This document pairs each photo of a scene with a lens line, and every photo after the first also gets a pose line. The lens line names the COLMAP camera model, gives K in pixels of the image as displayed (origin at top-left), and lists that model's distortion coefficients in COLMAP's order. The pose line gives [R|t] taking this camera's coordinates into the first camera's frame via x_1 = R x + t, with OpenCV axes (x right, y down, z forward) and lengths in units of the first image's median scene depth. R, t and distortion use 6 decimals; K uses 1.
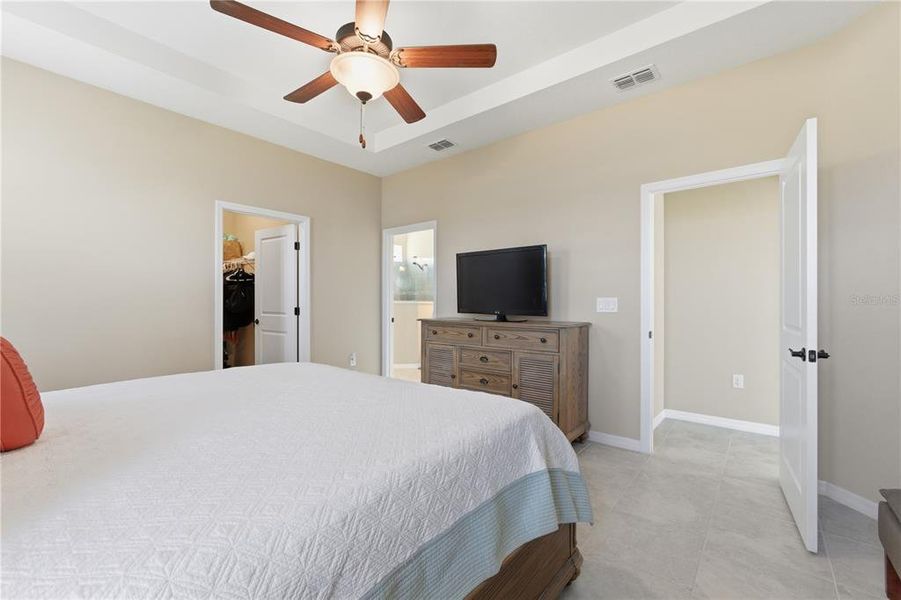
lens RADIAL K [[386.4, 0, 450.8], [0, 386.4, 300.5], [0, 0, 1]] dist [-0.009519, 0.002398]
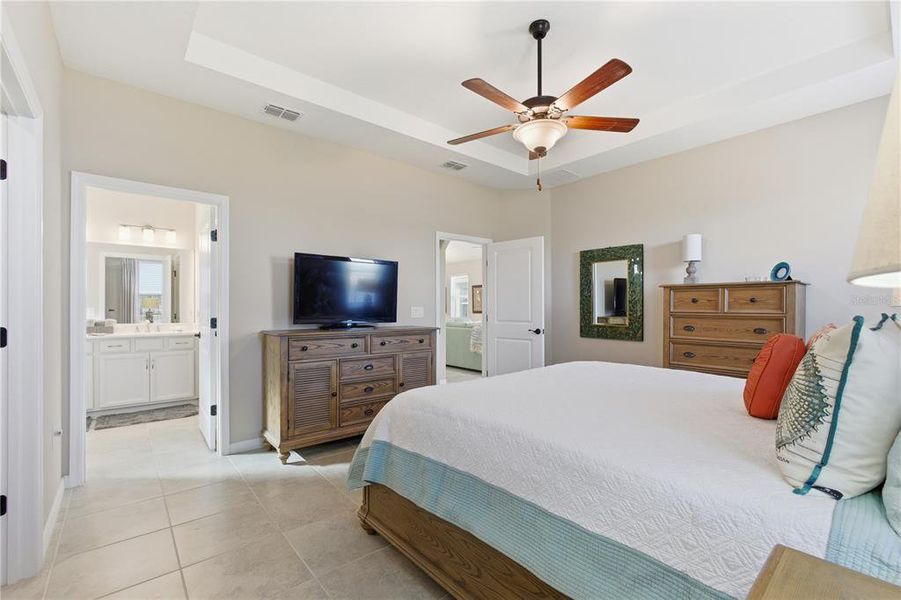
lens RADIAL K [[386.4, 0, 450.3], [0, 386.4, 301.9], [0, 0, 1]] dist [-0.009519, 0.002398]
pose [[0.179596, 0.010939, 0.983680, -0.876410], [-0.006565, 0.999929, -0.009921, -0.010516], [-0.983719, -0.004676, 0.179655, 0.614473]]
